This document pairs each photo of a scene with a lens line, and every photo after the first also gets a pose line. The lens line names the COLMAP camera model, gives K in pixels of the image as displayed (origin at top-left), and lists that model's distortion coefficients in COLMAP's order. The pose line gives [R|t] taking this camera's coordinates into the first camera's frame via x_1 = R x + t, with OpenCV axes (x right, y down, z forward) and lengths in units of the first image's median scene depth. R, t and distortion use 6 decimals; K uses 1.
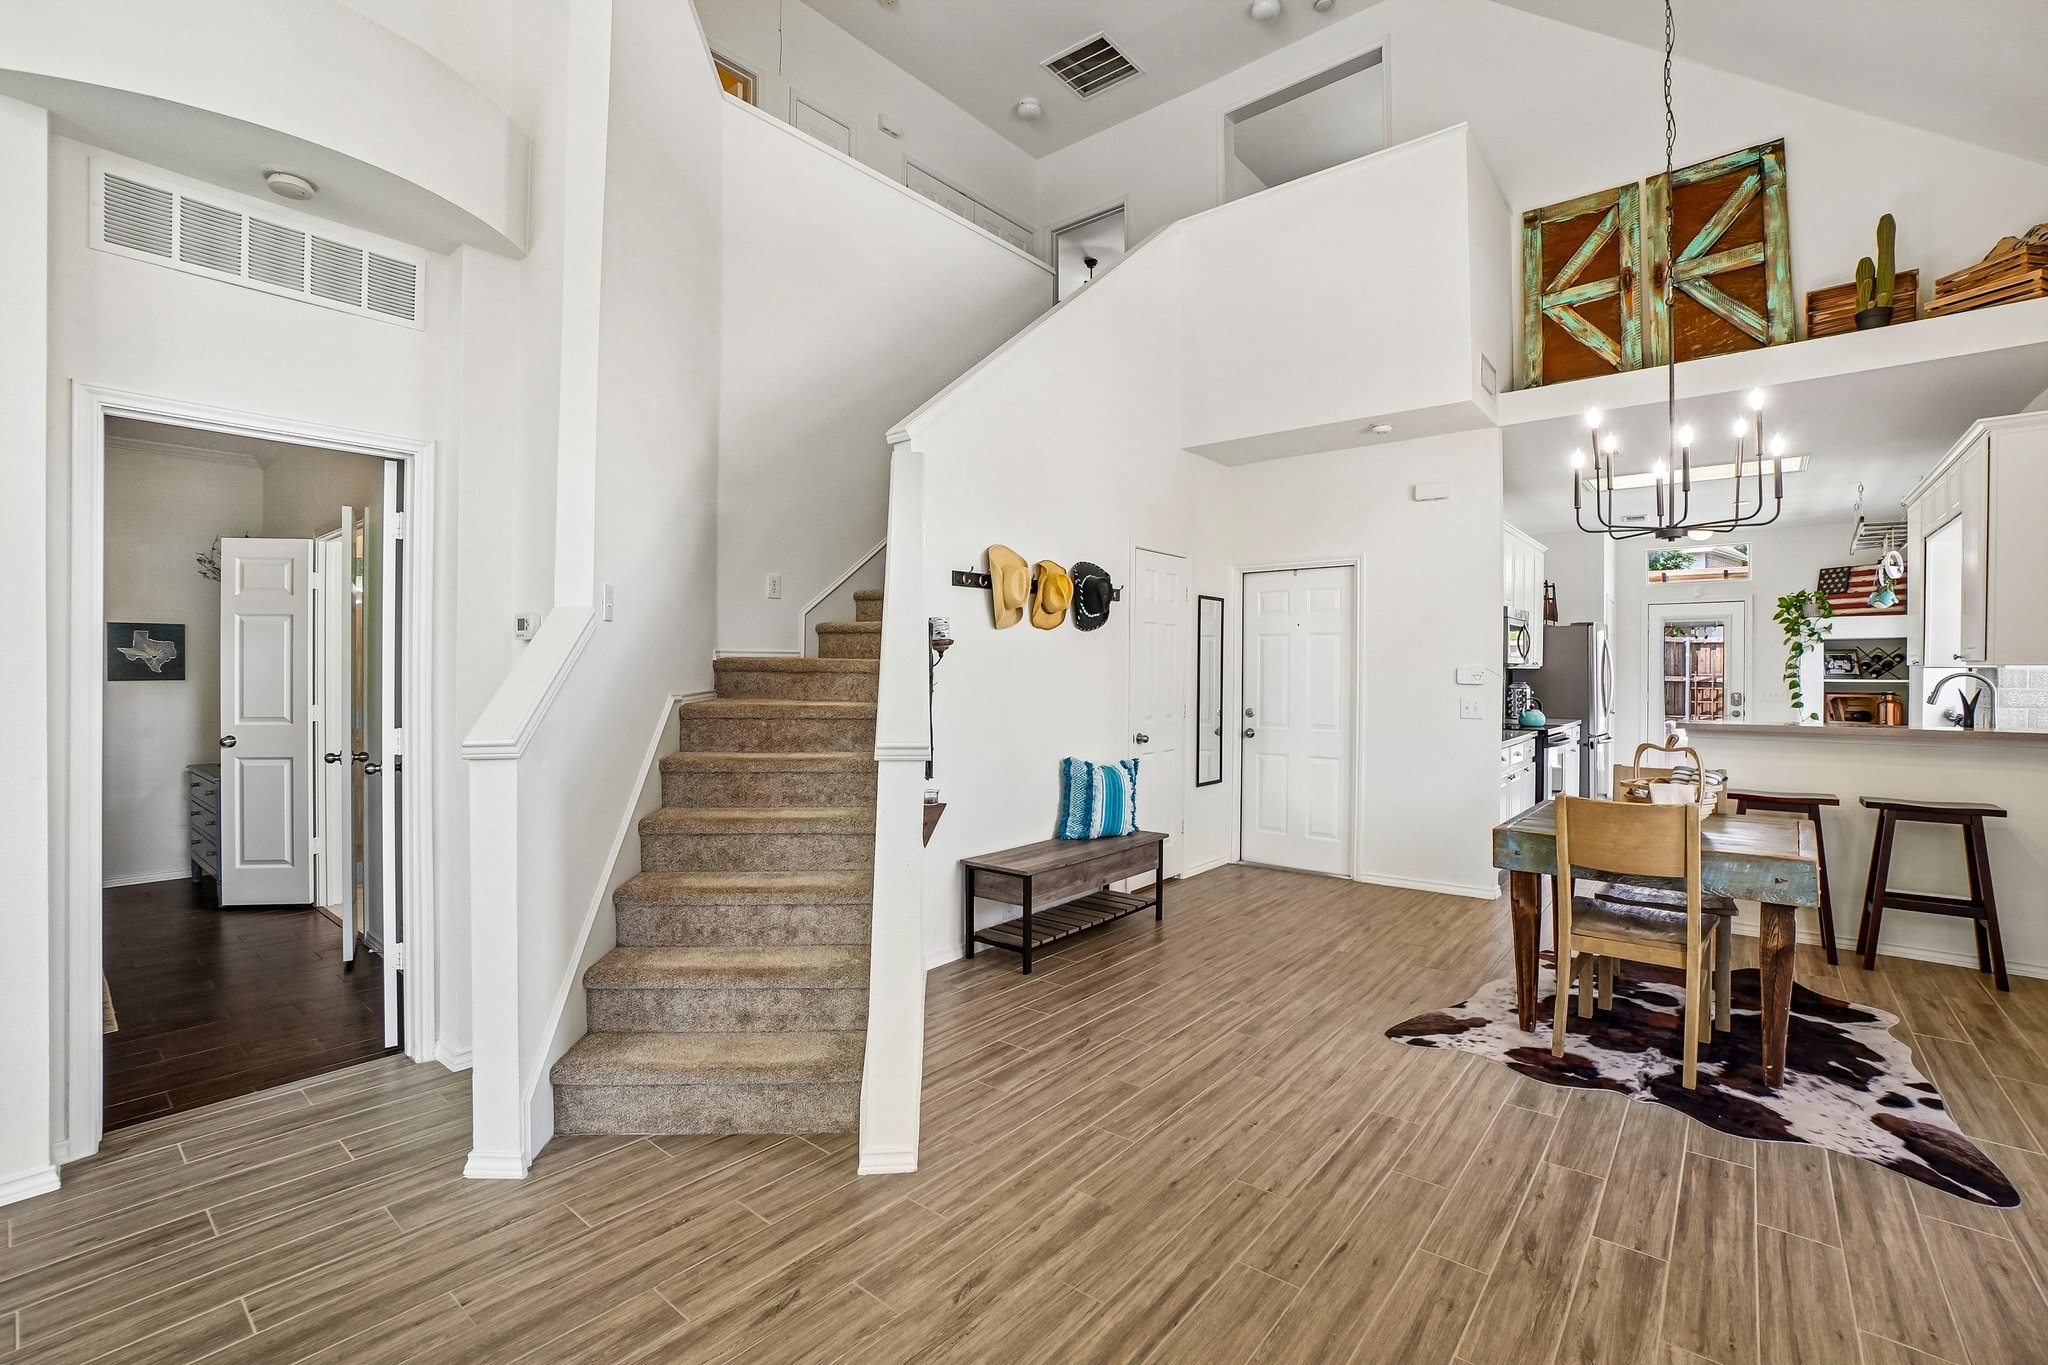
lens RADIAL K [[903.0, 0, 1005.7], [0, 903.0, 677.4], [0, 0, 1]] dist [-0.068342, 0.025568]
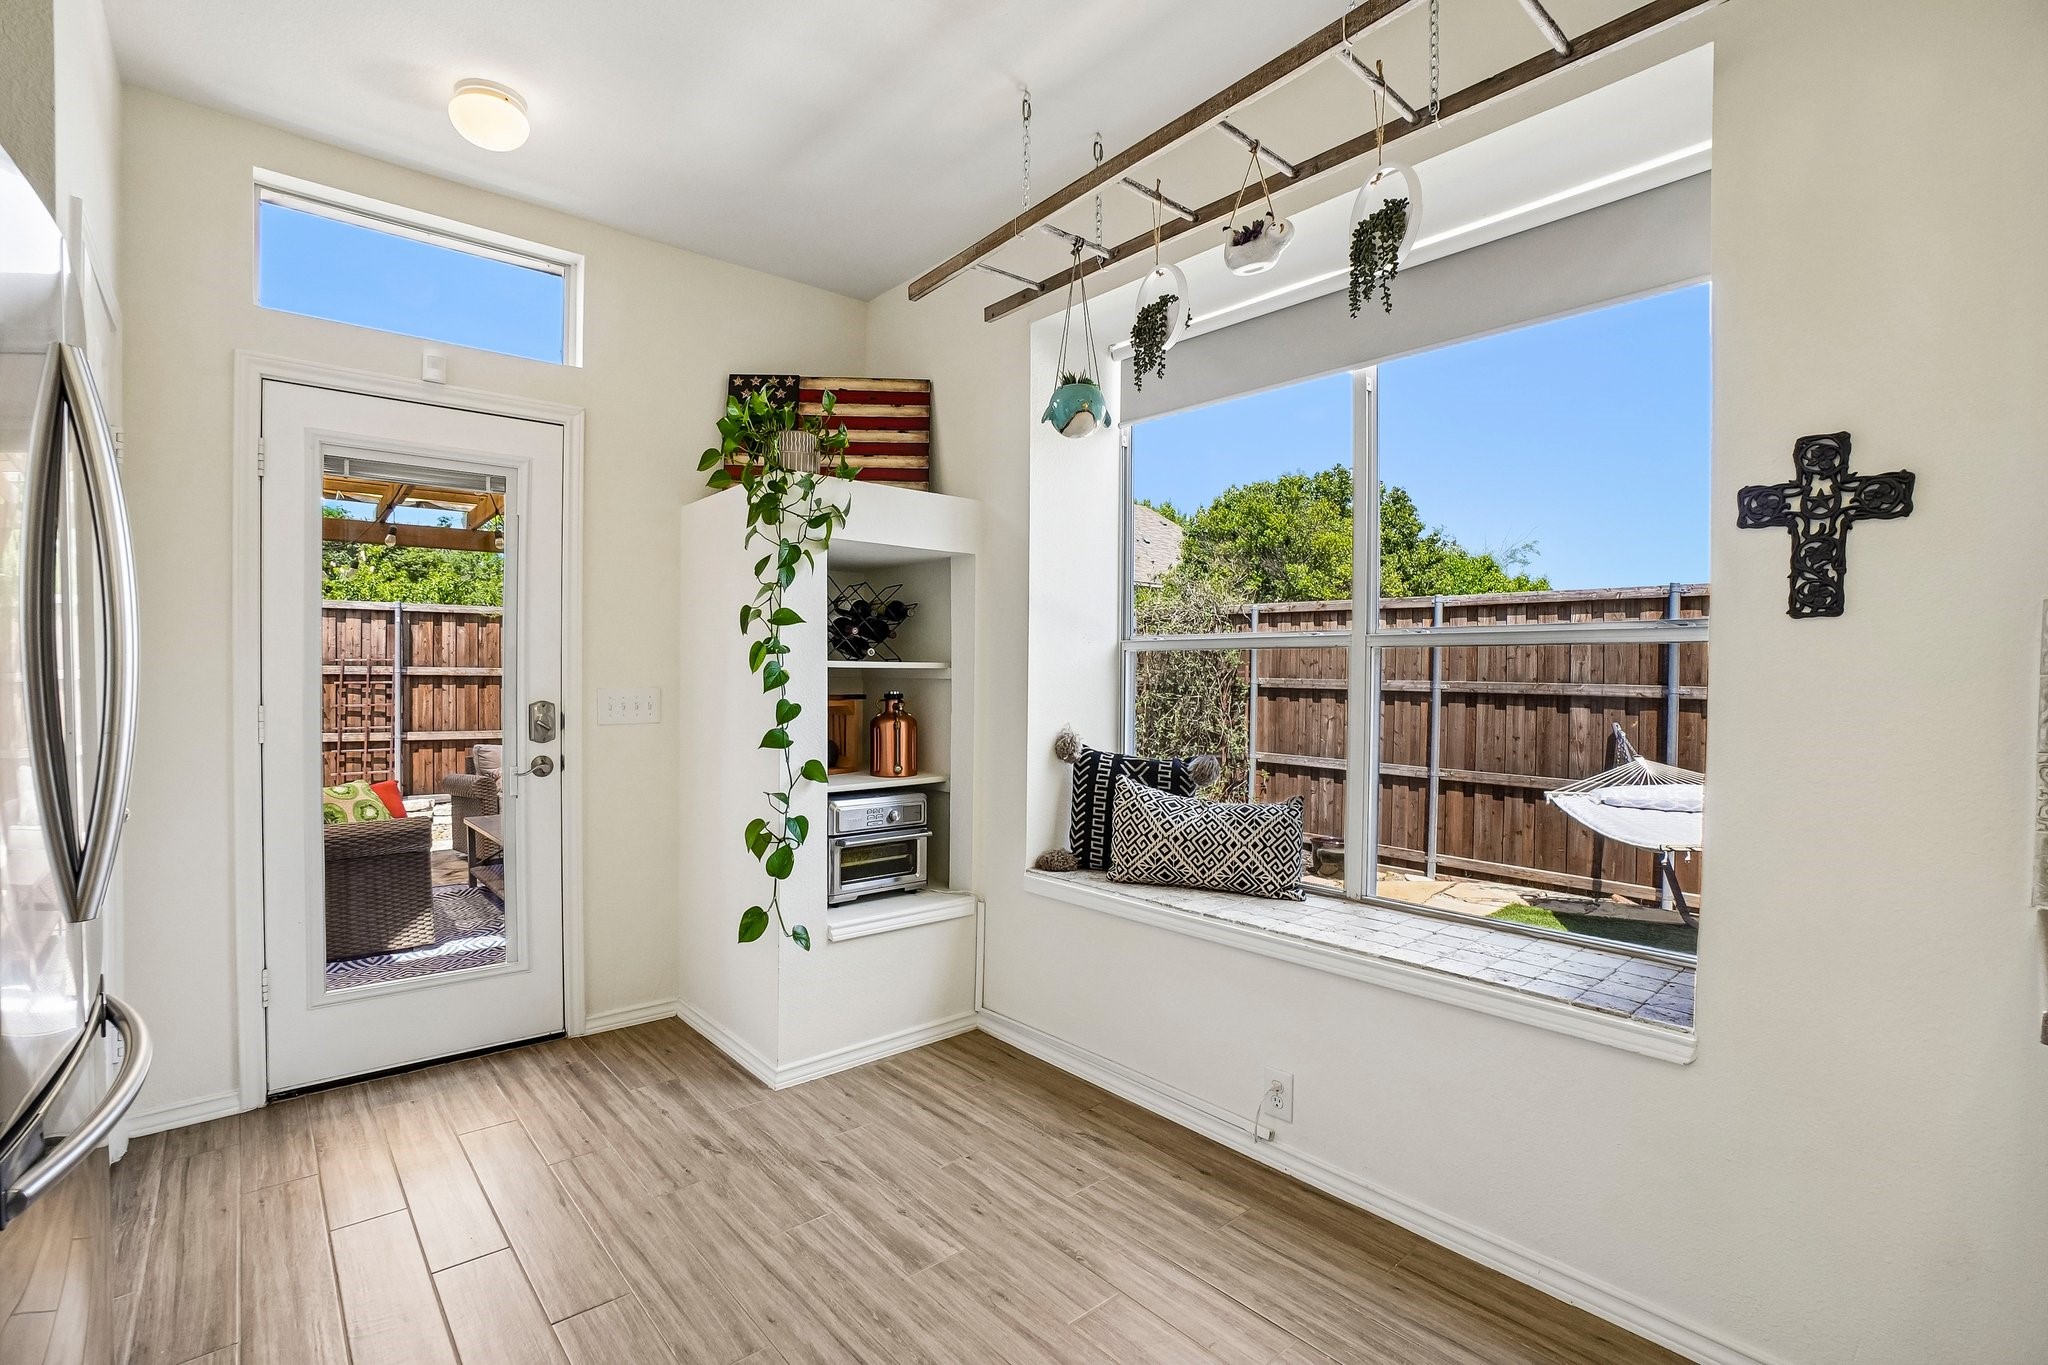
lens RADIAL K [[922.9, 0, 990.1], [0, 922.9, 685.3], [0, 0, 1]] dist [-0.067677, 0.026467]
pose [[0.167566, -0.014507, 0.985754, 0.937606], [-0.000600, 0.999890, 0.014817, 0.010722], [-0.985861, -0.003075, 0.167539, 1.370990]]
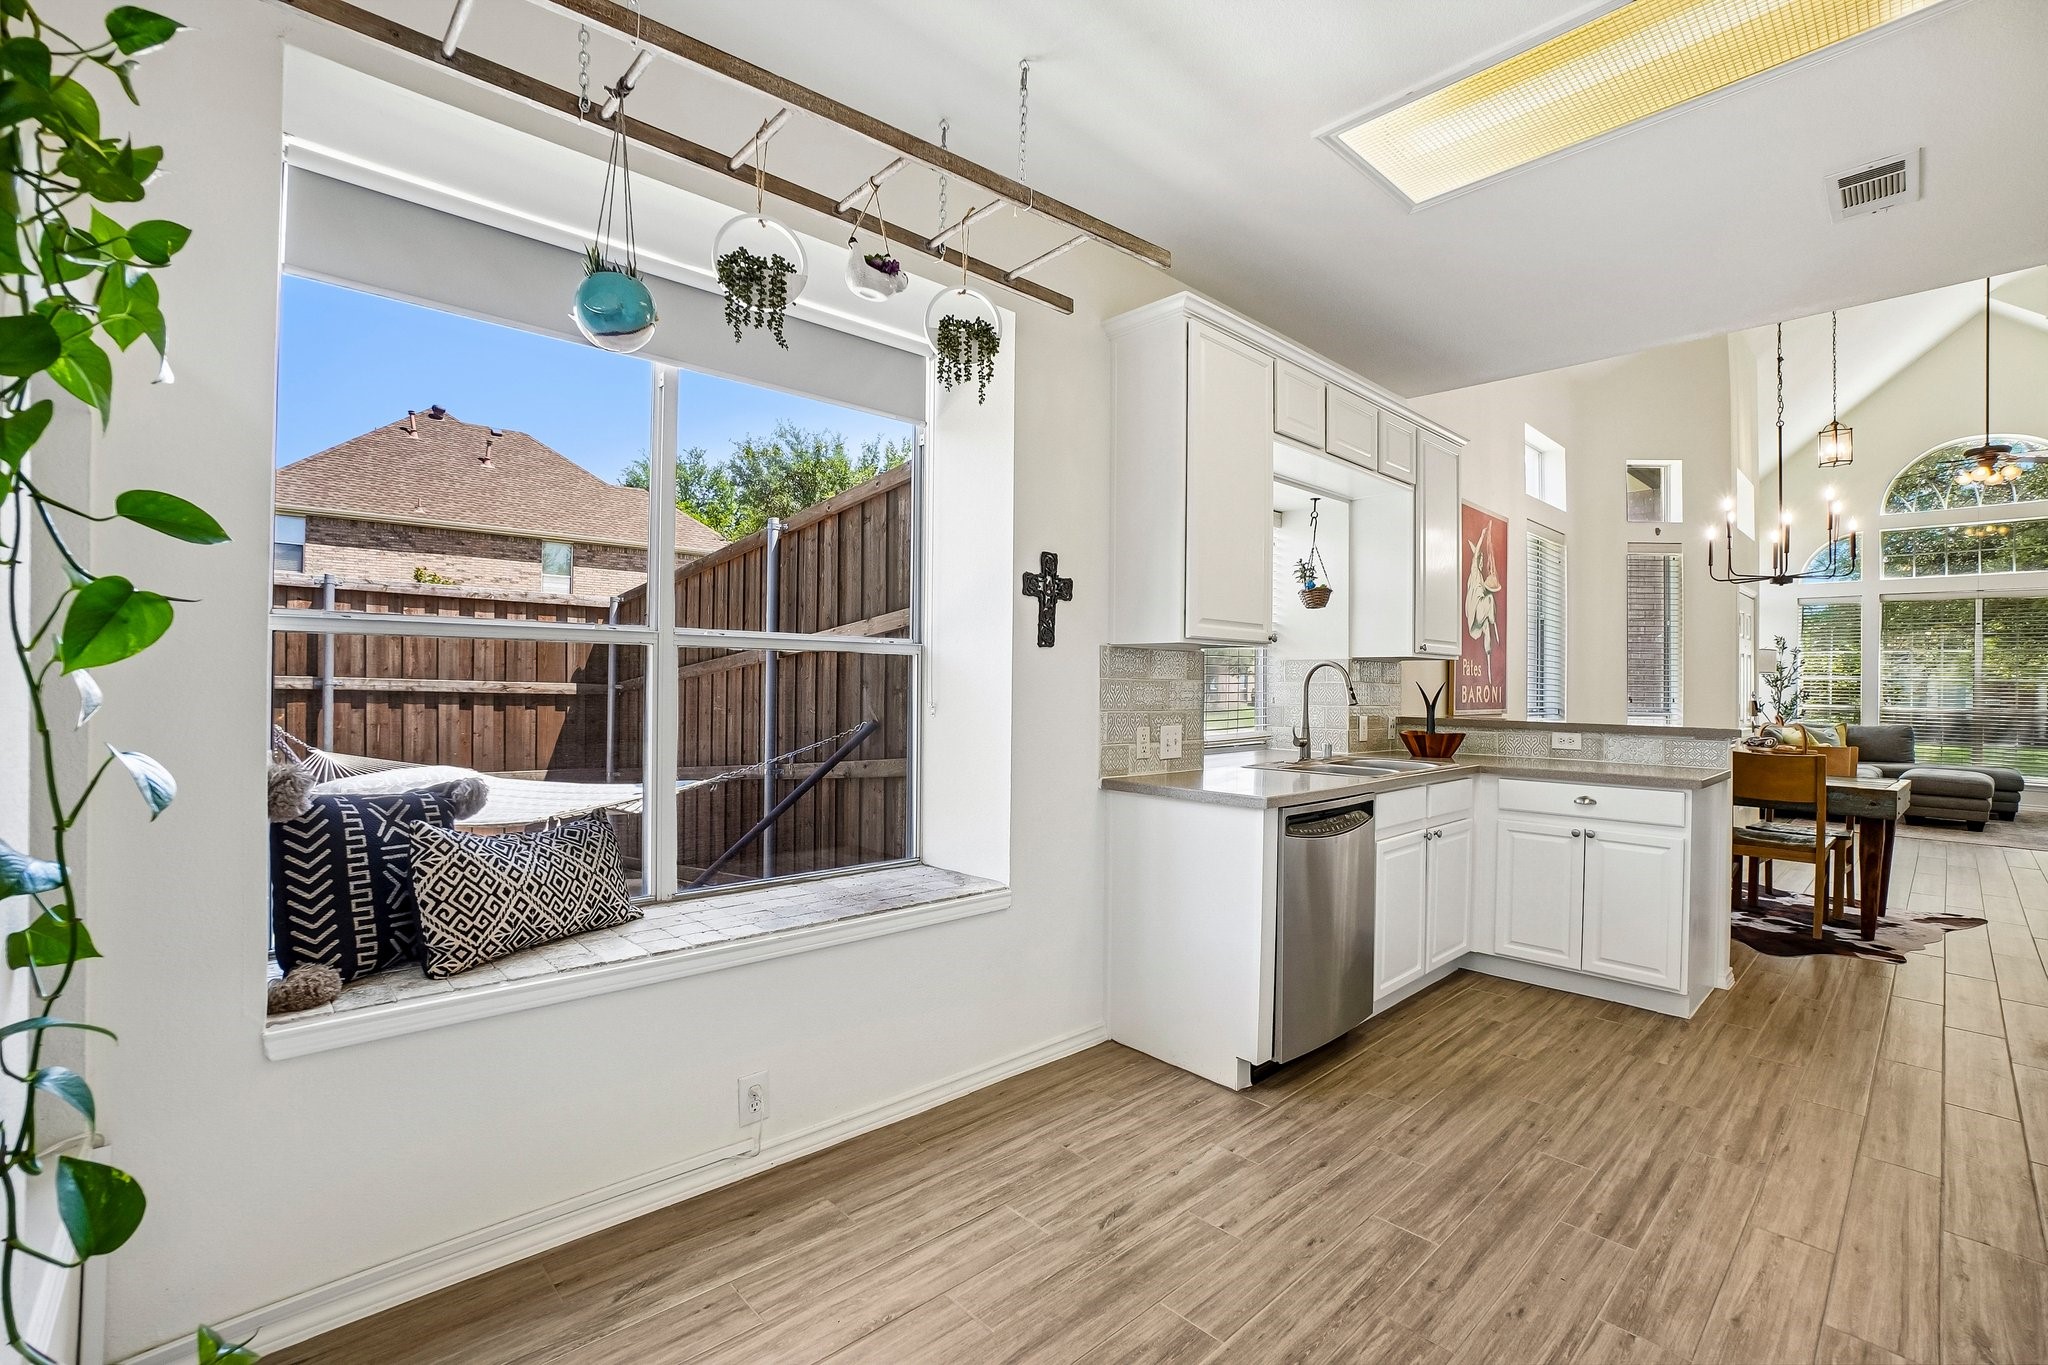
lens RADIAL K [[899.2, 0, 1007.3], [0, 899.2, 675.6], [0, 0, 1]] dist [-0.066076, 0.024244]
pose [[-0.991500, -0.016599, 0.129044, 1.223653], [-0.016433, 0.999862, 0.002352, 0.009289], [-0.129065, 0.000211, -0.991636, 1.716147]]
